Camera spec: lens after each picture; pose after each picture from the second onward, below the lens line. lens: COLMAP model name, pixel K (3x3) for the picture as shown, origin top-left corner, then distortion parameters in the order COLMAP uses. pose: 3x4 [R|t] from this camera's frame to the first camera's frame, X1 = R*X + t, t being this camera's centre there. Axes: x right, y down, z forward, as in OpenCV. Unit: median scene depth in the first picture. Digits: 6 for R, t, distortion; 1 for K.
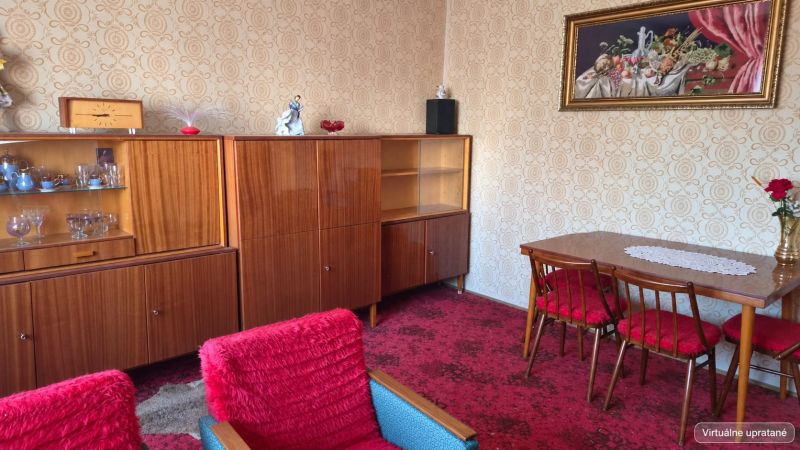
lens RADIAL K [[519.1, 0, 404.3], [0, 519.1, 222.5], [0, 0, 1]] dist [0.046878, -0.040216]
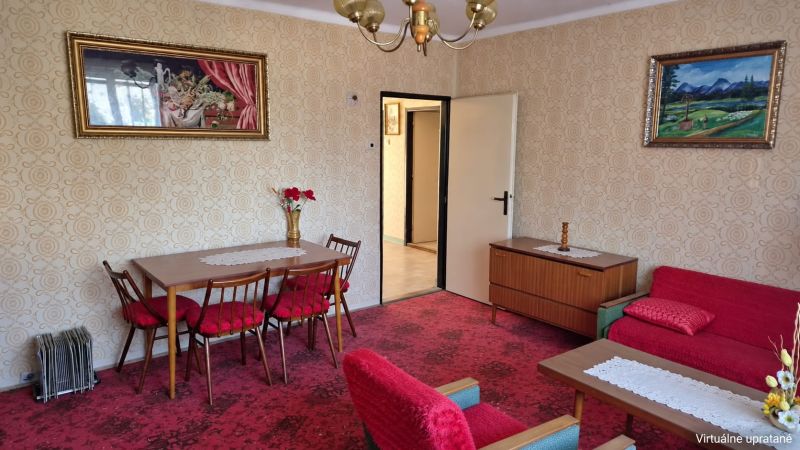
lens RADIAL K [[519.1, 0, 403.9], [0, 519.1, 227.0], [0, 0, 1]] dist [0.046878, -0.040216]
pose [[0.089649, -0.175136, 0.980454, -0.658436], [0.174625, 0.971933, 0.157647, -0.132508], [-0.980545, 0.157079, 0.117716, 0.449354]]
